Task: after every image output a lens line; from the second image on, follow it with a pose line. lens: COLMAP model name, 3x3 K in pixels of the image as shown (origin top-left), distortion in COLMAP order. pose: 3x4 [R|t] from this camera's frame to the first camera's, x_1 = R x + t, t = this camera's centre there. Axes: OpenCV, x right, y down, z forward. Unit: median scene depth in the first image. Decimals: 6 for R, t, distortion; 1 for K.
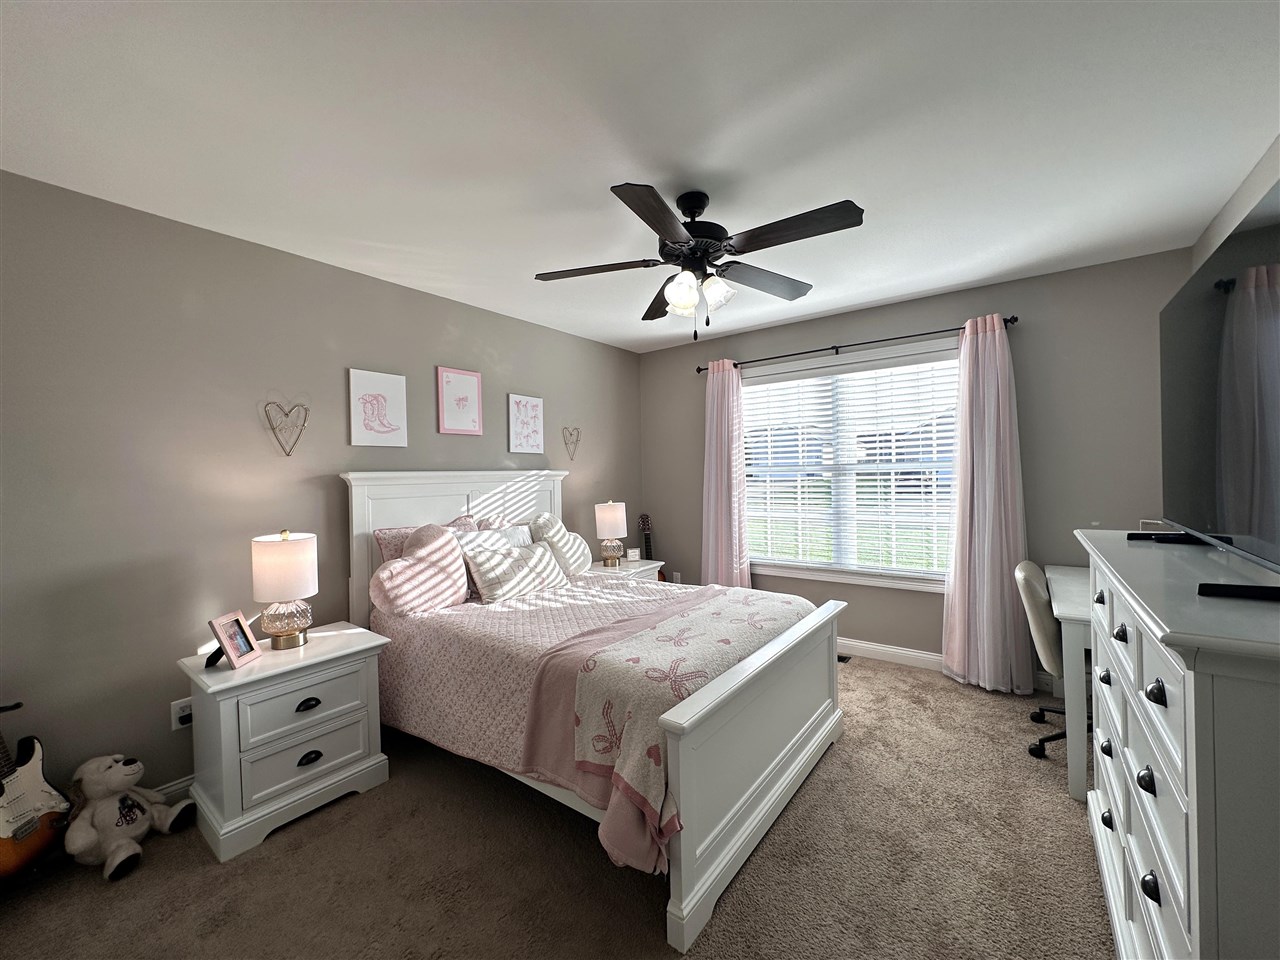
lens RADIAL K [[529.6, 0, 640.0], [0, 529.6, 480.0], [0, 0, 1]] dist [0.024130, -0.000031]
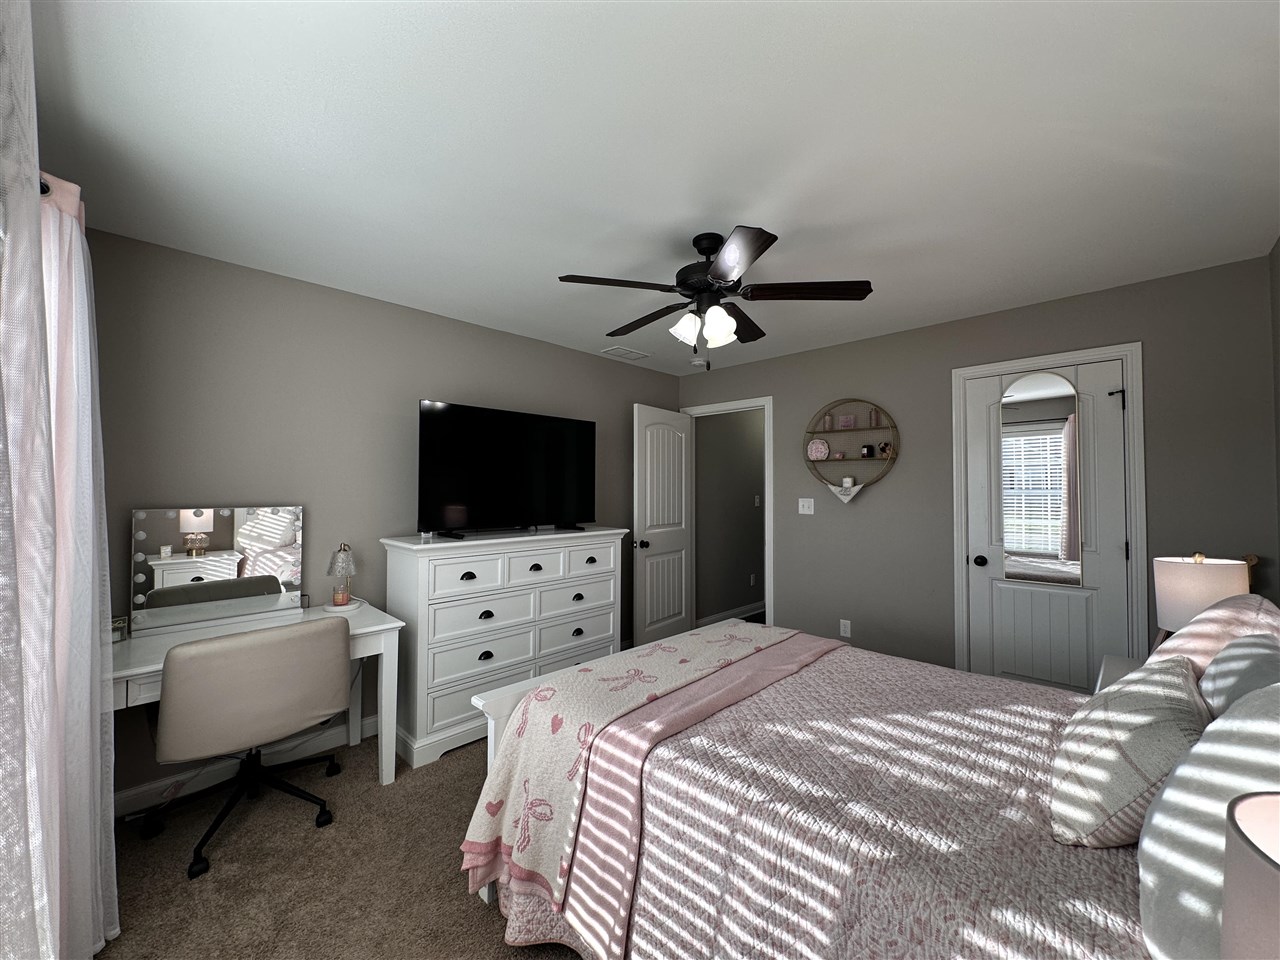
lens RADIAL K [[509.7, 0, 640.0], [0, 509.7, 480.0], [0, 0, 1]] dist [-0.002816, 0.000617]
pose [[-0.987370, 0.029191, 0.155717, 0.059634], [0.027754, 0.999550, -0.011393, -0.025377], [-0.155980, -0.006927, -0.987736, 1.397608]]
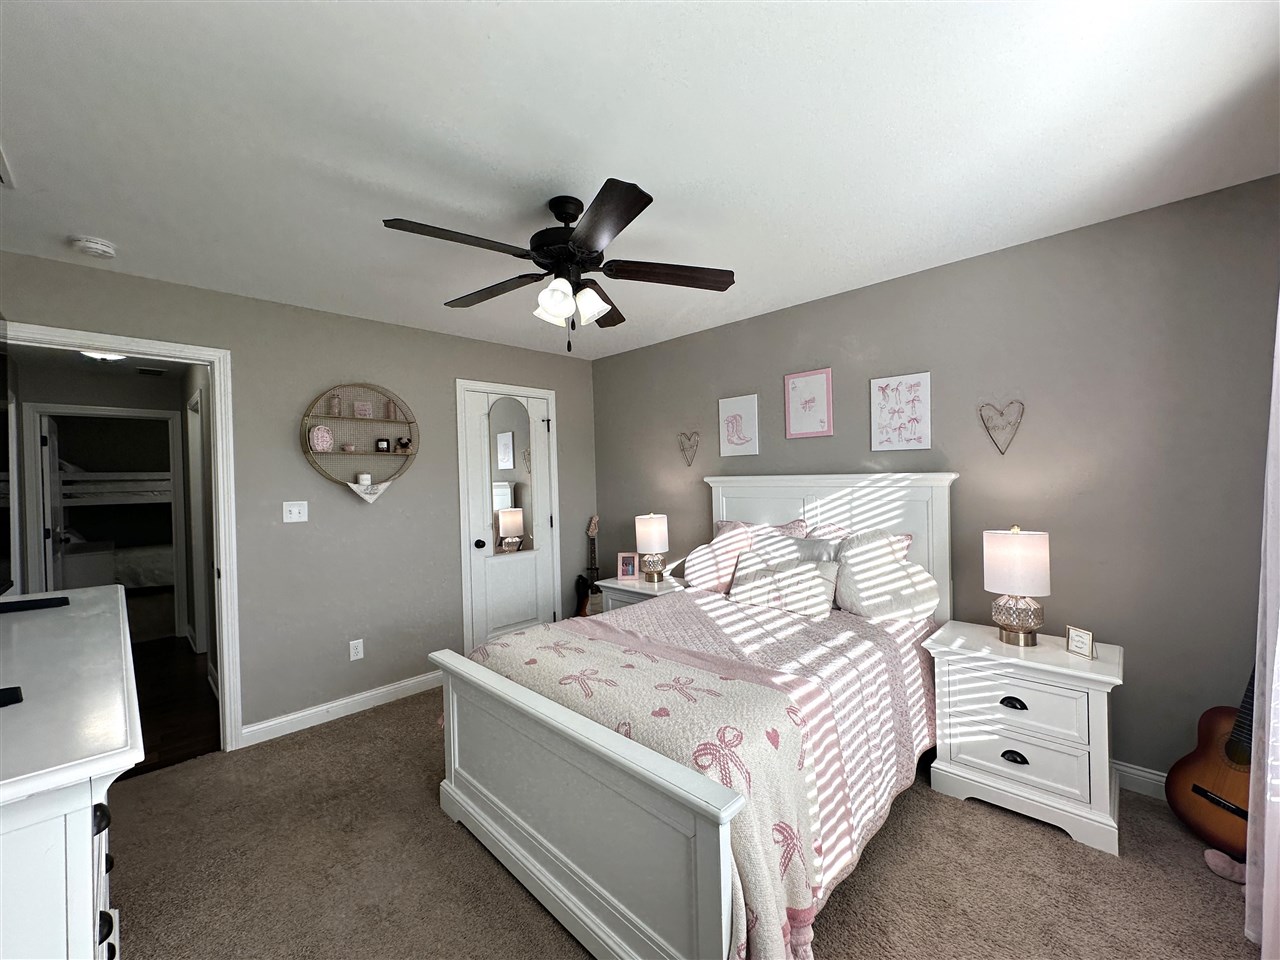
lens RADIAL K [[508.2, 0, 641.6], [0, 508.2, 482.7], [0, 0, 1]] dist [-0.001427, 0.000368]
pose [[-0.156079, 0.039183, -0.986967, 0.682200], [0.015663, 0.999185, 0.037191, -0.042568], [0.987620, -0.009655, -0.156565, 0.875144]]
